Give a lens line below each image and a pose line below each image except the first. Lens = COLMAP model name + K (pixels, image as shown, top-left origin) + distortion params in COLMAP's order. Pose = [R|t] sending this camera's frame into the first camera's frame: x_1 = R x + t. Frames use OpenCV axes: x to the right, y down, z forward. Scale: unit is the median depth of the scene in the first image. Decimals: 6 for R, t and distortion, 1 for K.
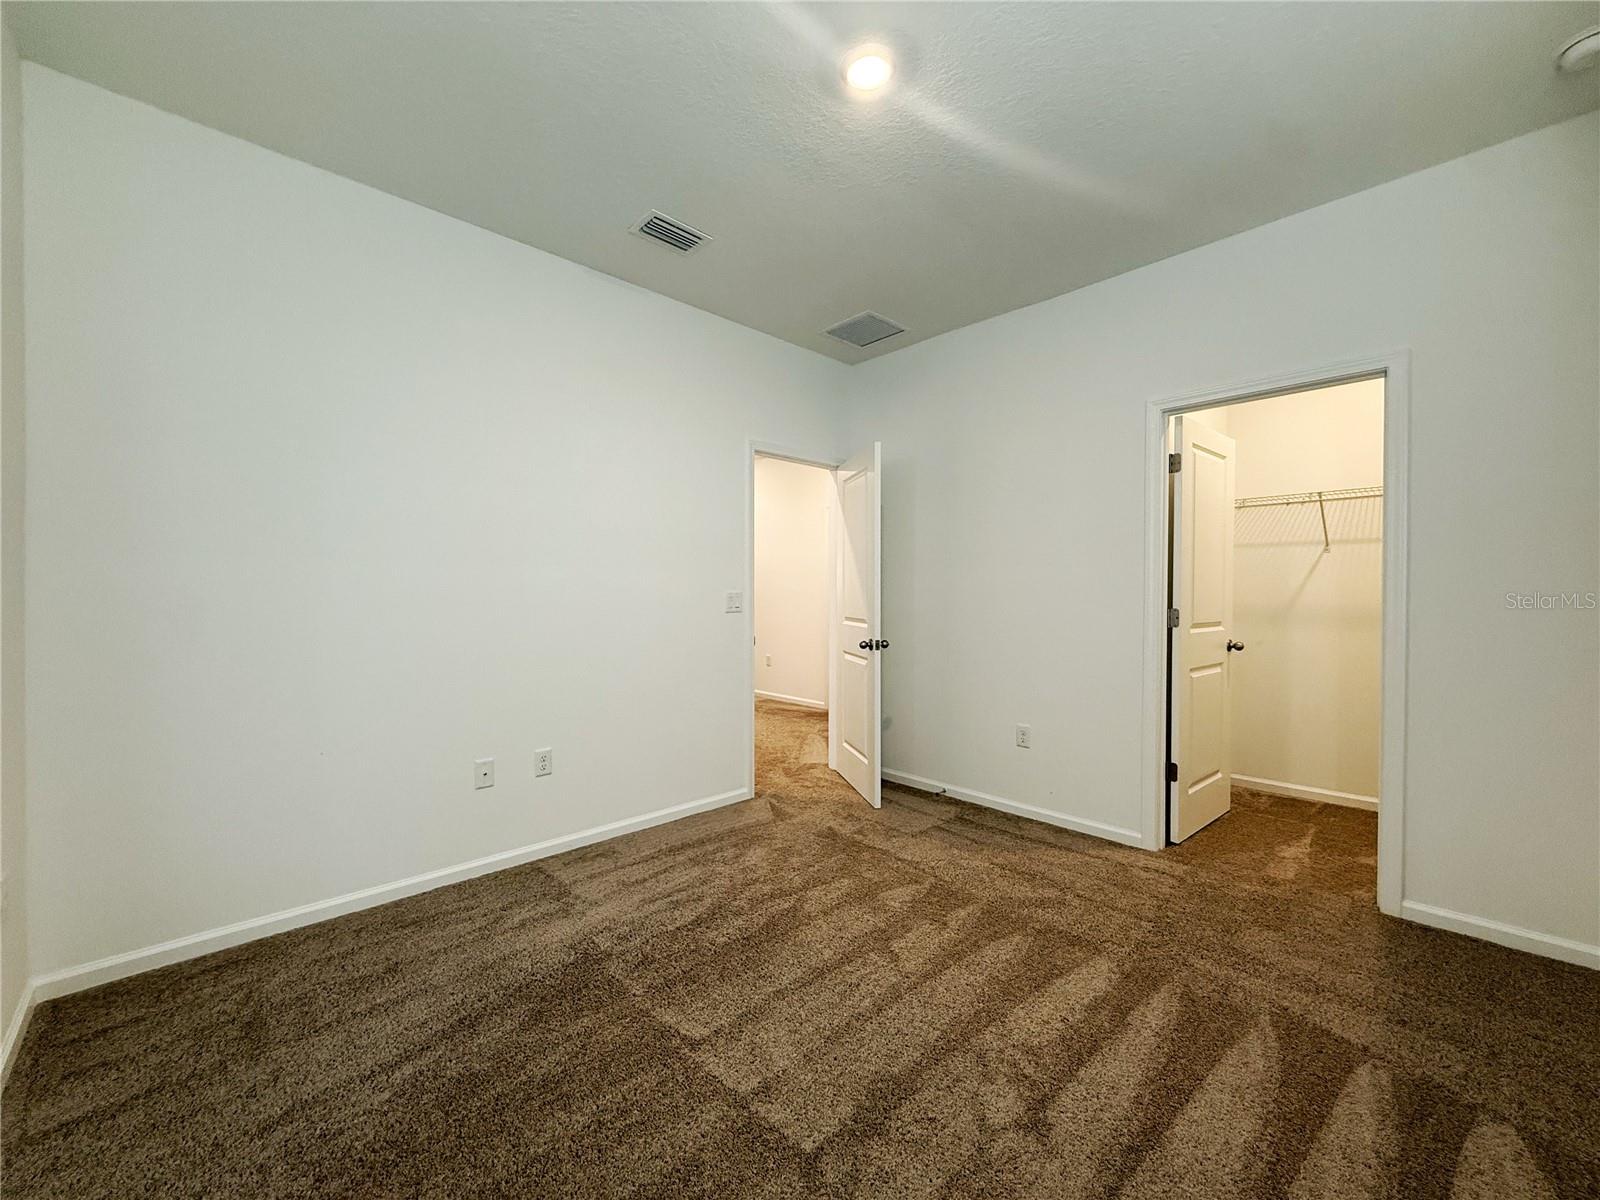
lens RADIAL K [[637.5, 0, 797.0], [0, 637.5, 600.2], [0, 0, 1]] dist [-0.001176, 0.000417]
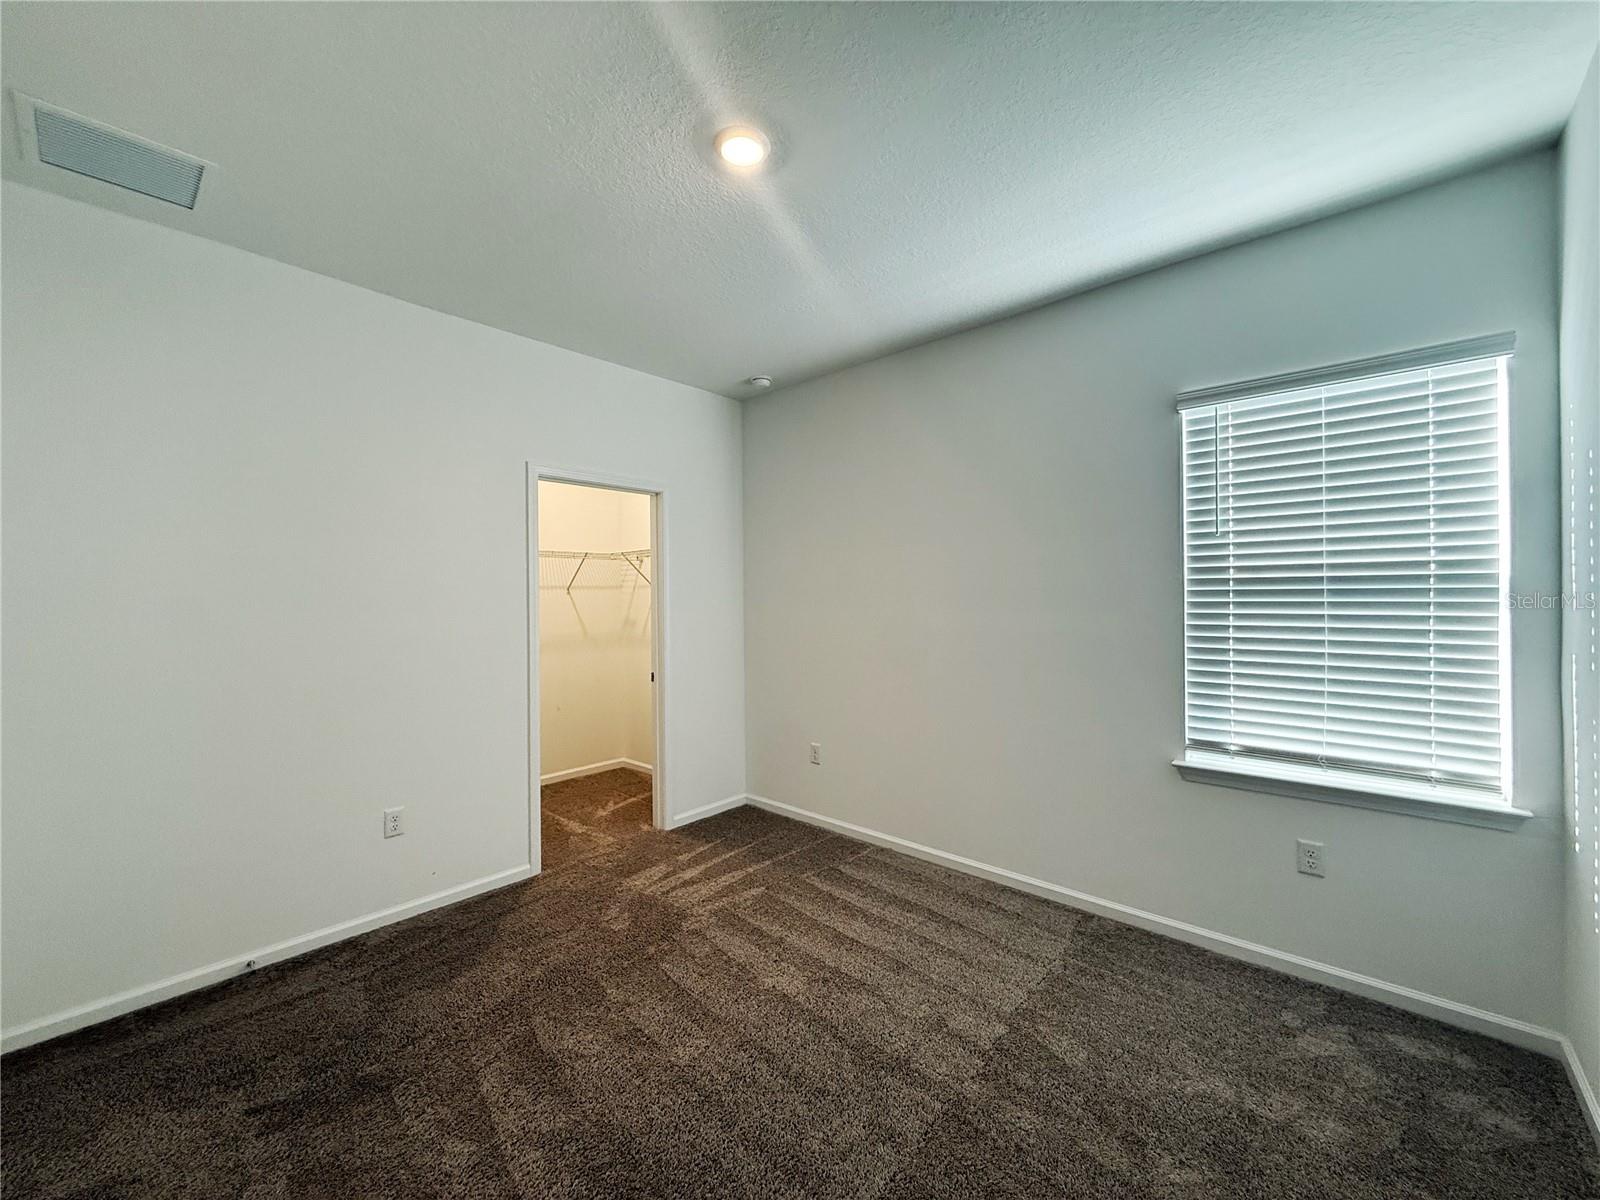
lens RADIAL K [[637.5, 0, 797.0], [0, 637.5, 600.2], [0, 0, 1]] dist [-0.001176, 0.000417]
pose [[-0.080622, -0.006243, 0.996725, -0.603658], [0.014194, 0.999872, 0.007410, -0.087459], [-0.996644, 0.014745, -0.080523, 0.662751]]
